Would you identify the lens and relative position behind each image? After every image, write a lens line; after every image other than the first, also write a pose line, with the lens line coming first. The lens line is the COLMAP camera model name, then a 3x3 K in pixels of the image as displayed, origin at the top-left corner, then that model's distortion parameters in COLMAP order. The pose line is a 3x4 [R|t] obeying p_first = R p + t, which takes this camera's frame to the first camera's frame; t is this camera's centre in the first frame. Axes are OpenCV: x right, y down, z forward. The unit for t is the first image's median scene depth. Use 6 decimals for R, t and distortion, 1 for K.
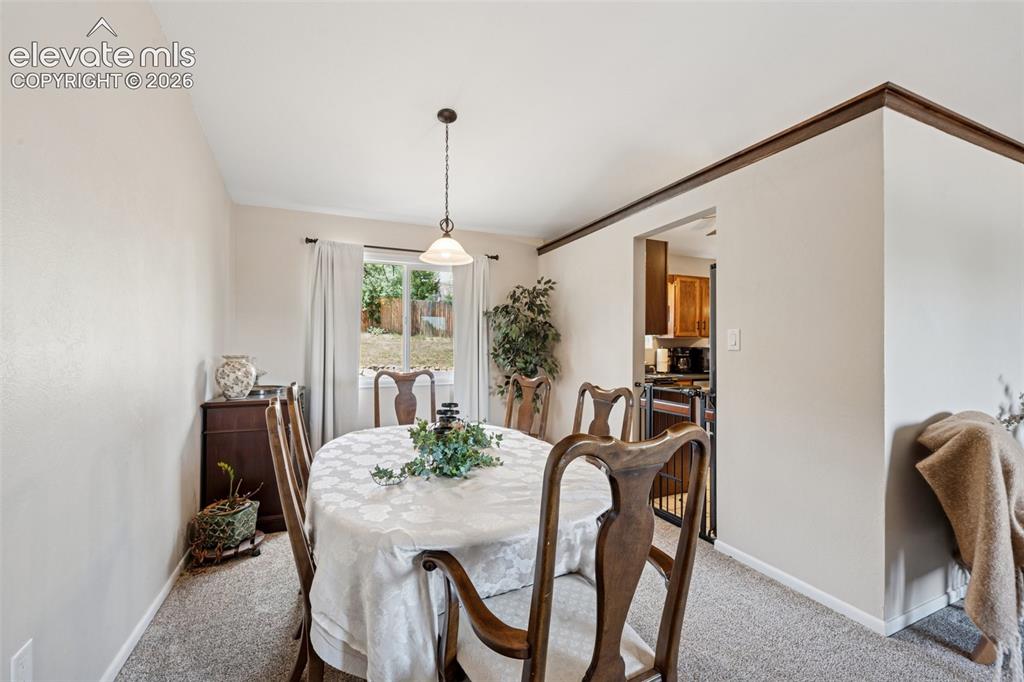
lens RADIAL K [[422.7, 0, 510.2], [0, 422.7, 344.2], [0, 0, 1]] dist [0.000650, -0.000038]
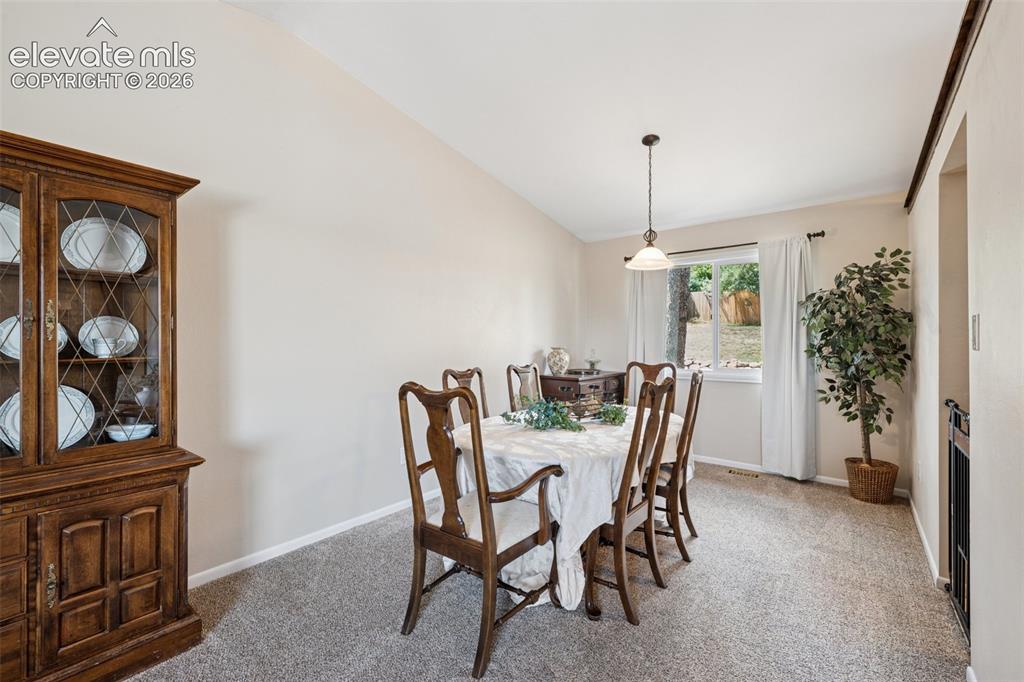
lens RADIAL K [[422.7, 0, 508.3], [0, 422.7, 340.0], [0, 0, 1]] dist [0.000650, -0.000038]
pose [[0.450359, -0.000537, -0.892847, 0.437746], [0.001484, 0.999999, 0.000148, -0.000316], [0.892846, -0.001392, 0.450359, 0.089934]]
